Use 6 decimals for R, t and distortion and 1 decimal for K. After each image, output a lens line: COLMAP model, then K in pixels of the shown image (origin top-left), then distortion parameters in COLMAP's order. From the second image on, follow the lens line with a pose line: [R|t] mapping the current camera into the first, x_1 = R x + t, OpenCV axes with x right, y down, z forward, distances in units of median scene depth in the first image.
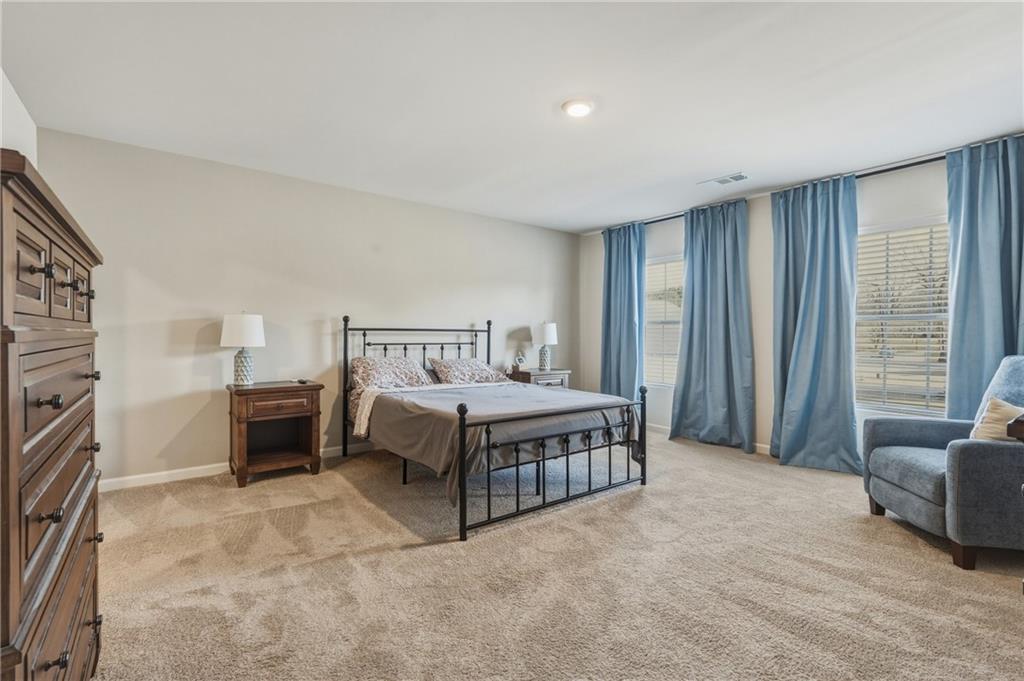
lens RADIAL K [[458.8, 0, 513.7], [0, 458.8, 342.0], [0, 0, 1]] dist [-0.011766, 0.008716]
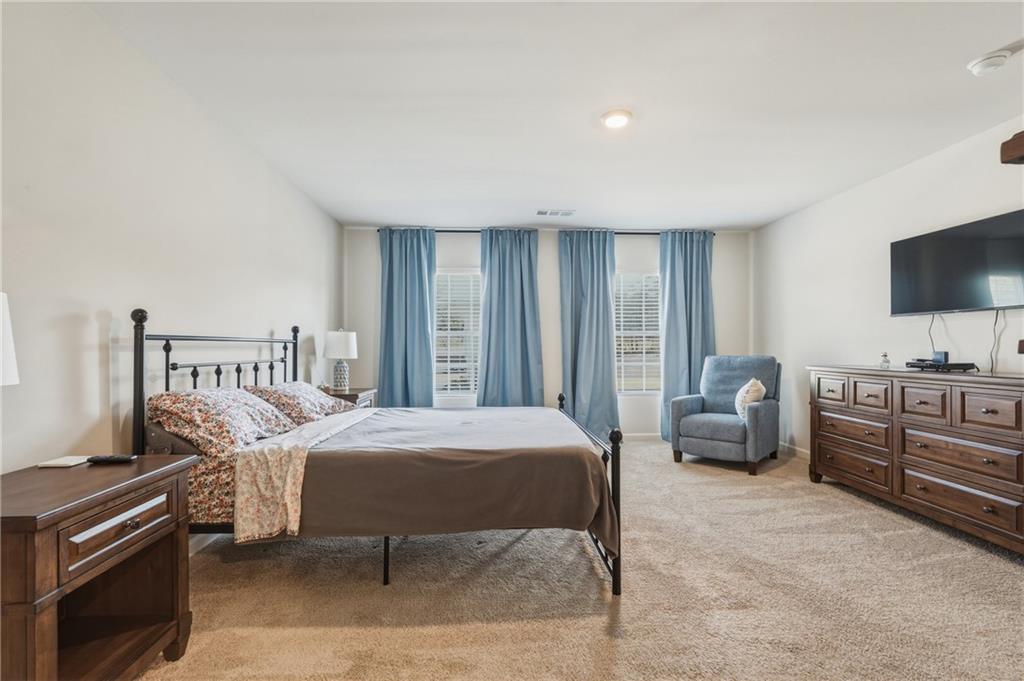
lens RADIAL K [[458.8, 0, 513.7], [0, 458.8, 342.0], [0, 0, 1]] dist [-0.011766, 0.008716]
pose [[0.568613, -0.000050, 0.822605, -0.656287], [0.019989, 0.999706, -0.013757, -0.010064], [-0.822362, 0.024266, 0.568447, 0.493196]]
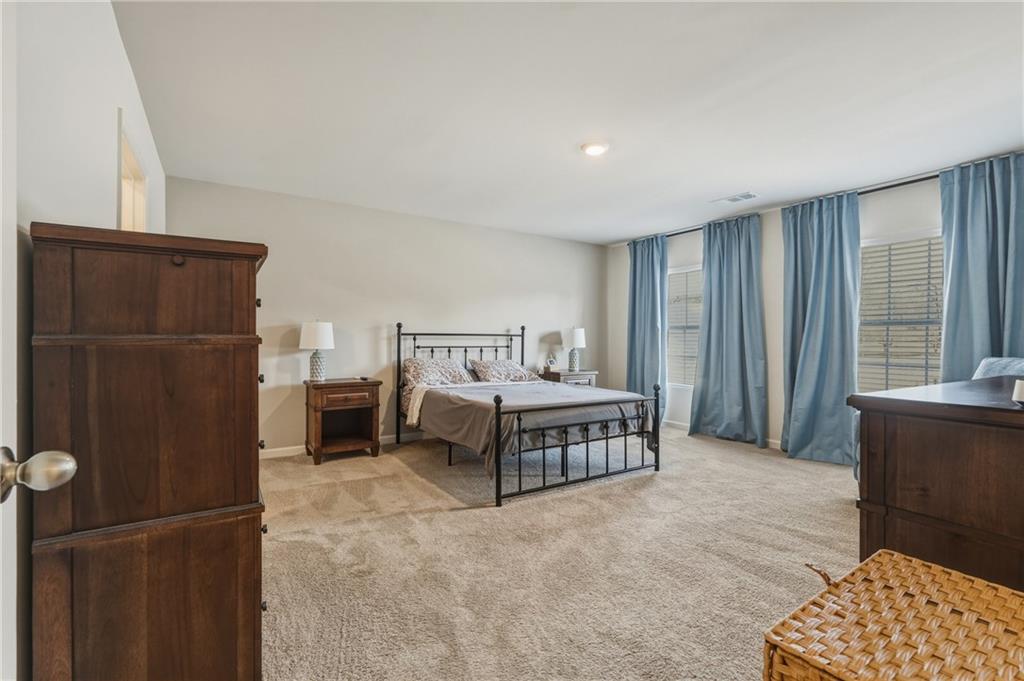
lens RADIAL K [[458.8, 0, 513.7], [0, 458.8, 342.0], [0, 0, 1]] dist [-0.011766, 0.008716]
pose [[0.996639, -0.000161, -0.081913, 0.022481], [-0.000540, 0.999963, -0.008535, 0.001999], [0.081911, 0.008550, 0.996603, -0.163677]]
